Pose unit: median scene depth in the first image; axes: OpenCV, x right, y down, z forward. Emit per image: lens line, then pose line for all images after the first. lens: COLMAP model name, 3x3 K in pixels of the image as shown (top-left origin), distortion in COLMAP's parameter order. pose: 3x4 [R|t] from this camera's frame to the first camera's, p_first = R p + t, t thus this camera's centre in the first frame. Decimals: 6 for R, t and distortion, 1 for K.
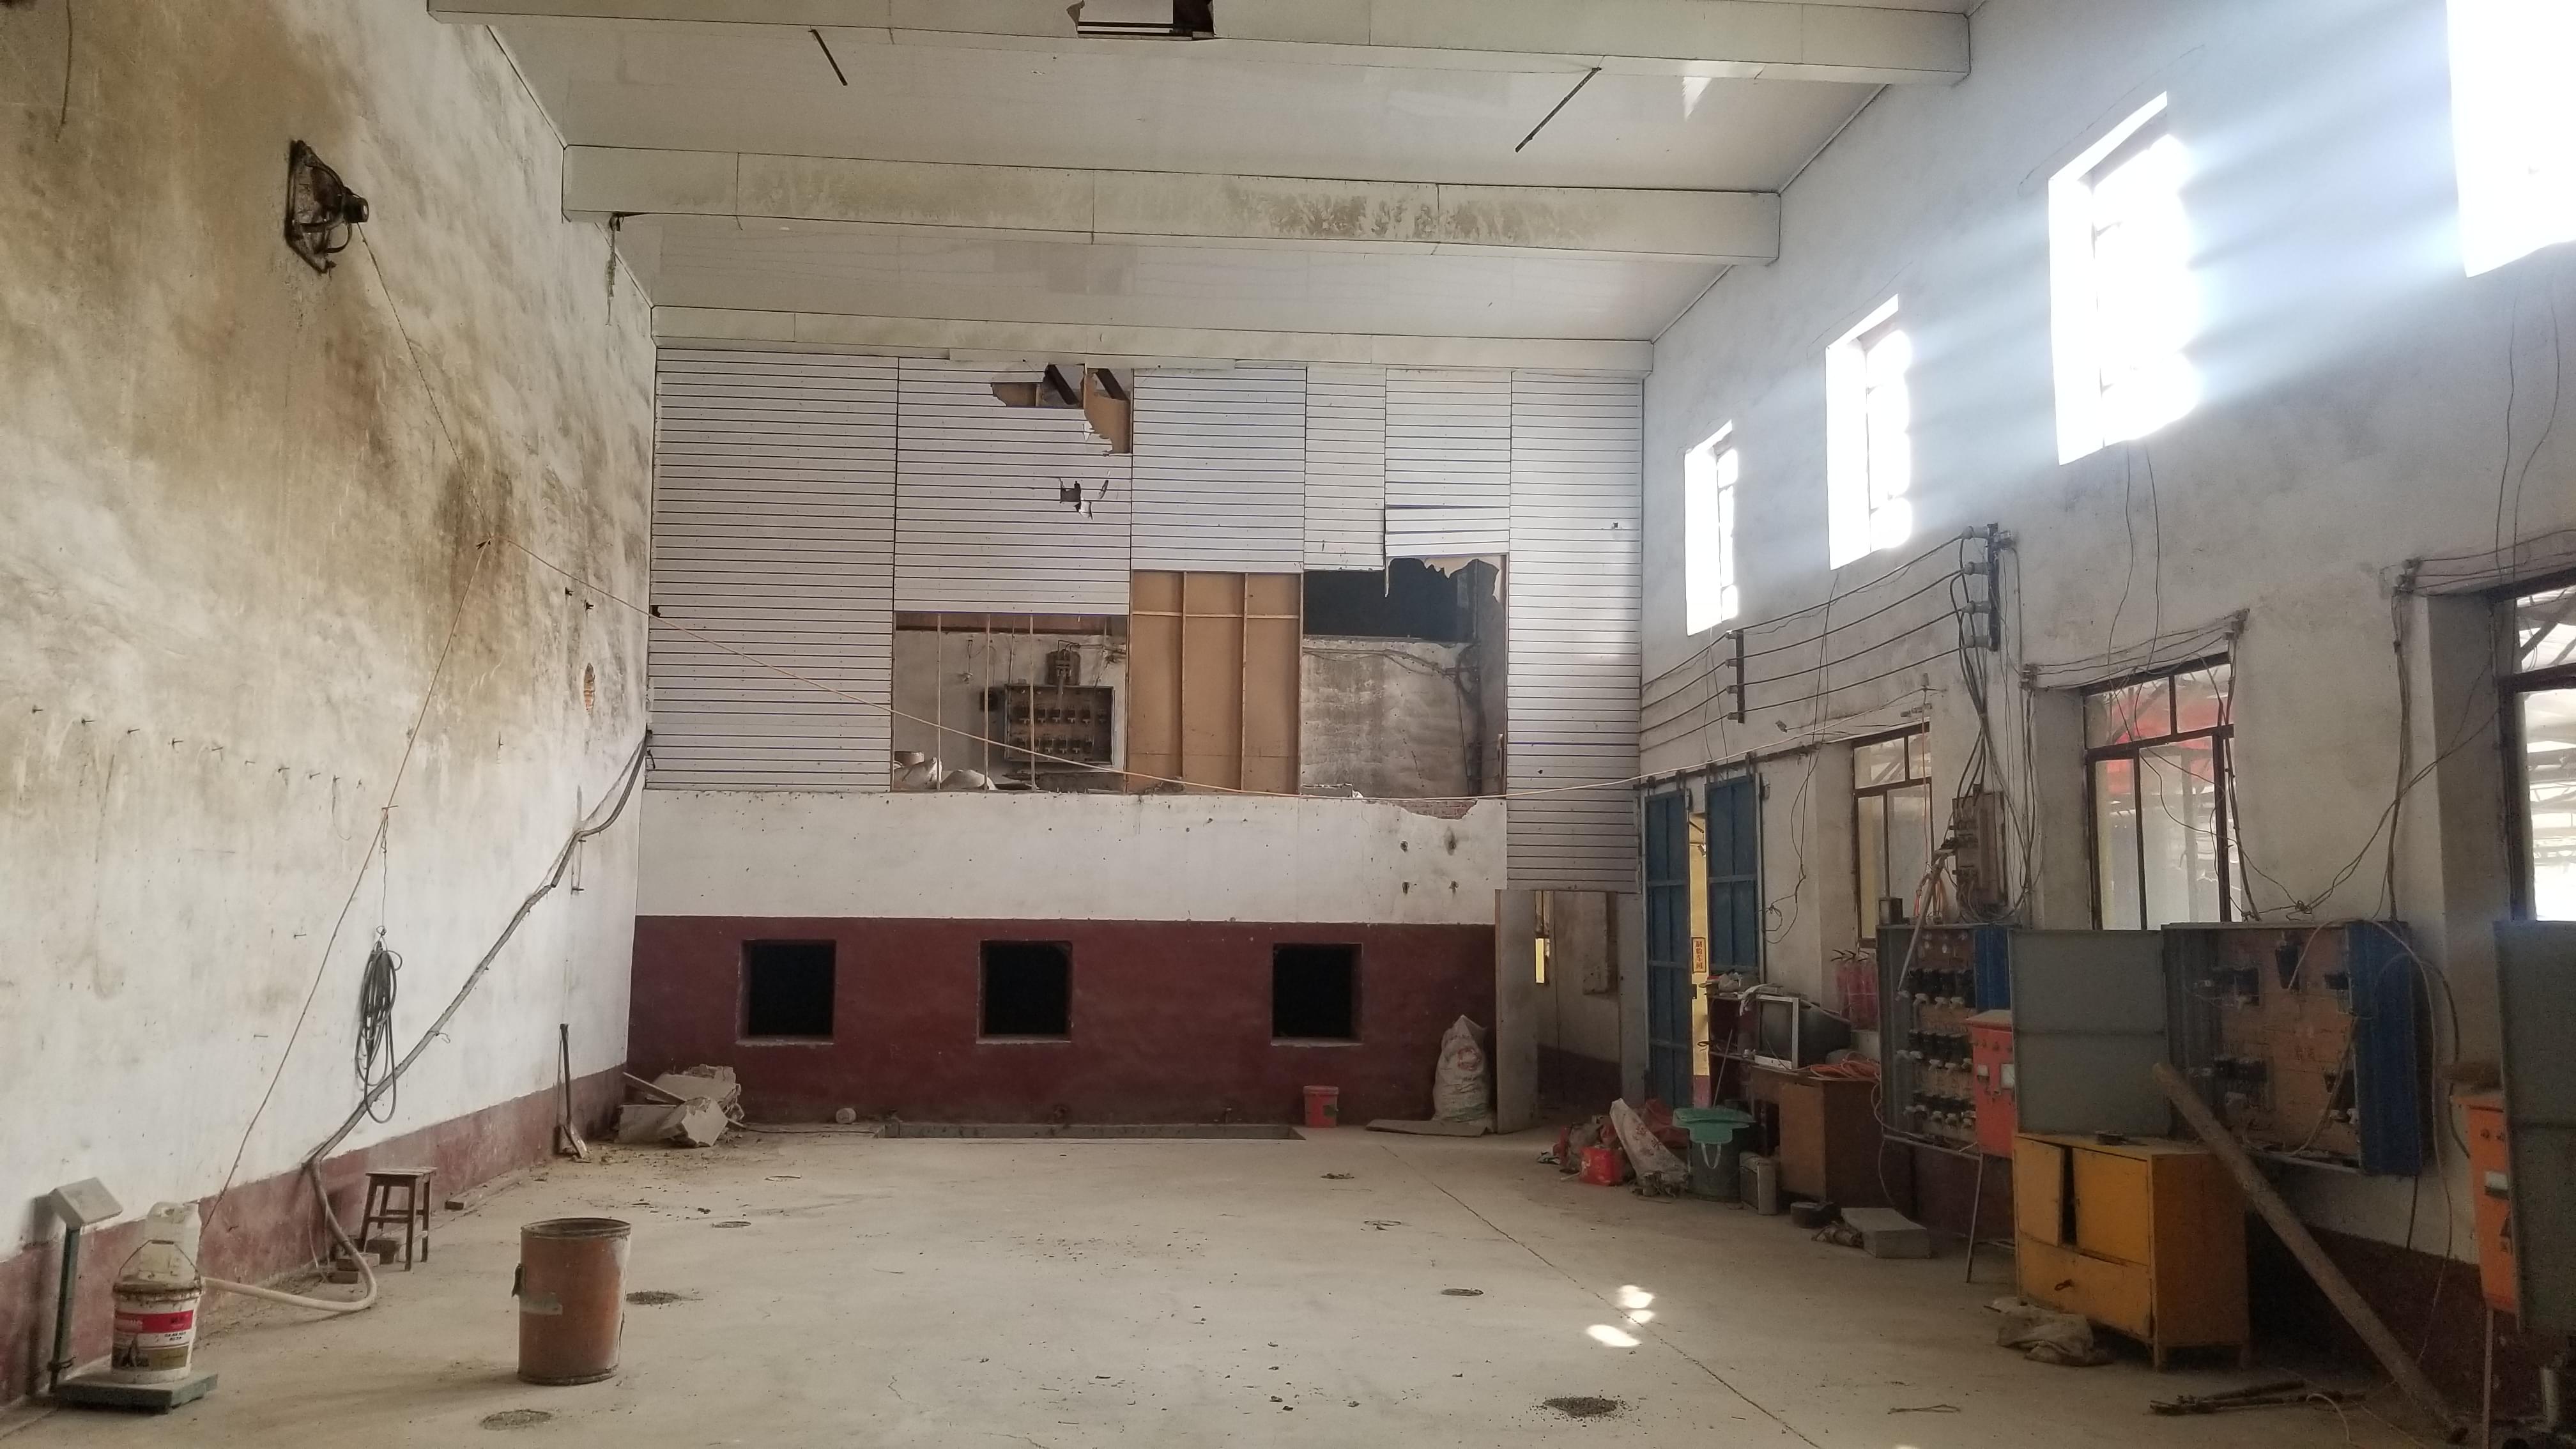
lens RADIAL K [[1974.0, 0, 1288.0], [0, 1974.0, 724.5], [0, 0, 1]] dist [0.002413, 0.000200]
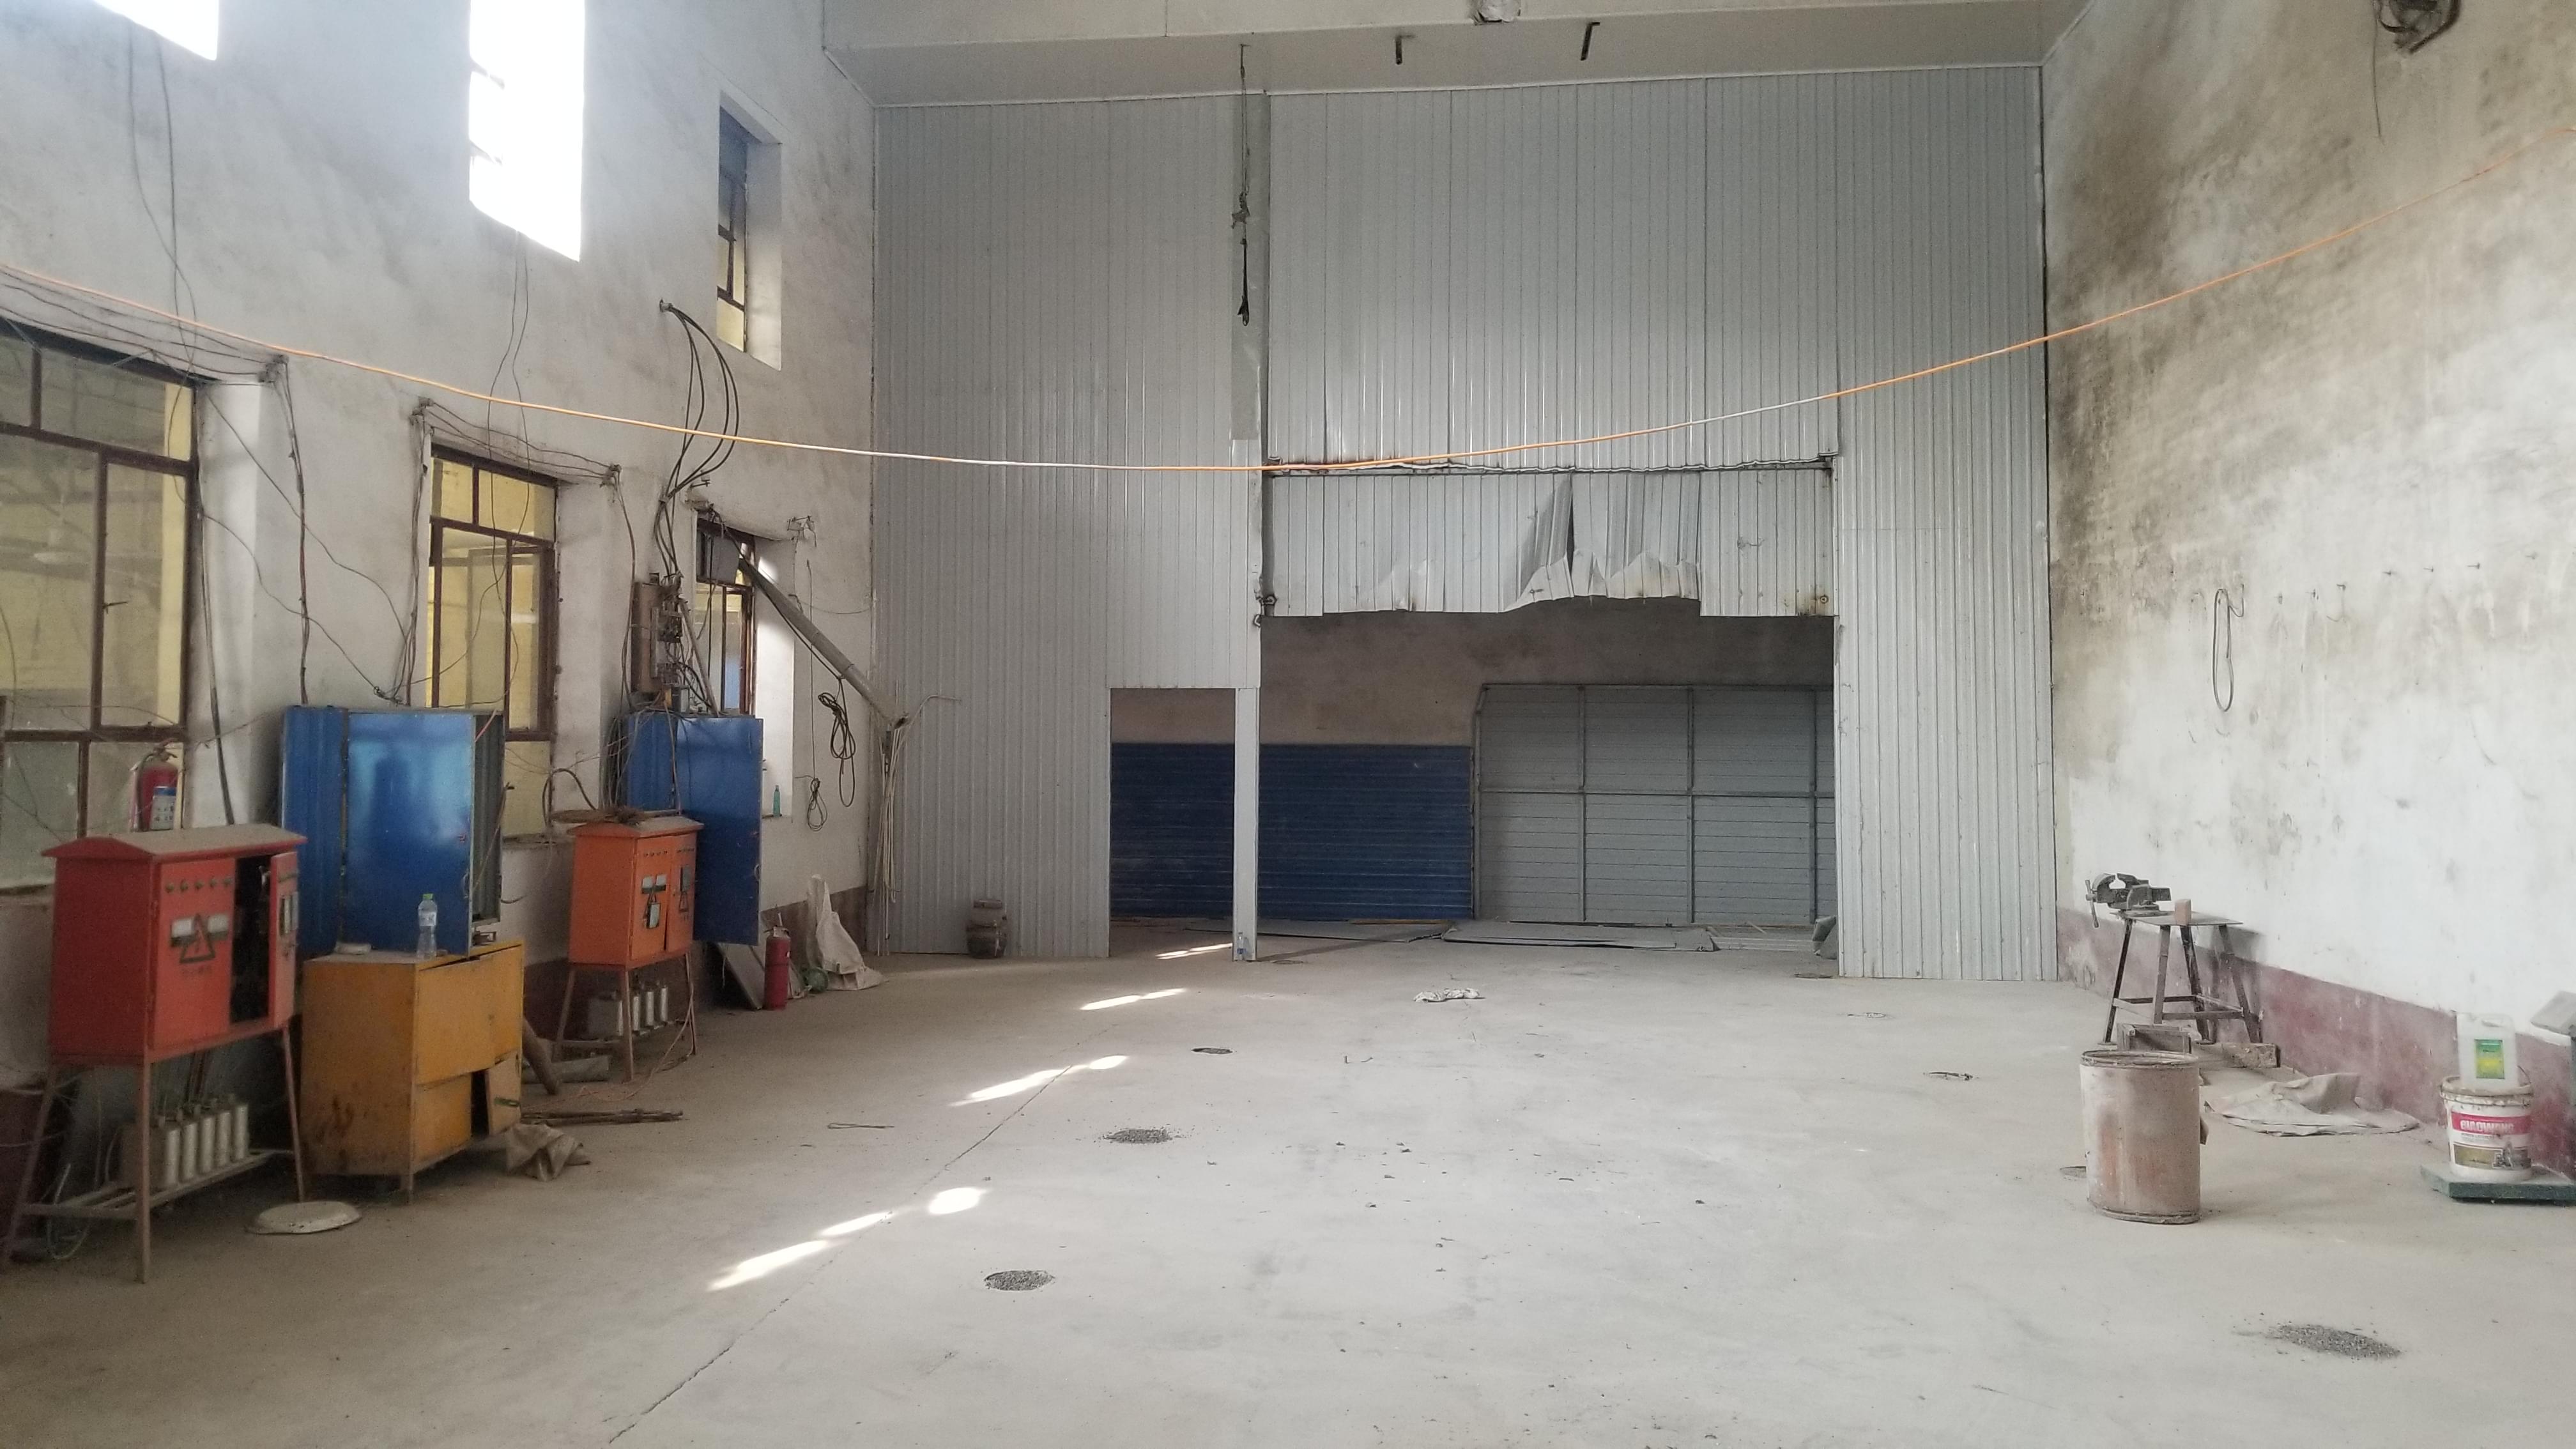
lens RADIAL K [[1974.0, 0, 1288.0], [0, 1974.0, 724.5], [0, 0, 1]] dist [0.002413, 0.000200]
pose [[-0.970800, -0.012243, 0.239579, -0.187607], [-0.041072, 0.992433, -0.115713, 0.213208], [-0.236349, -0.122174, -0.963957, 1.935123]]
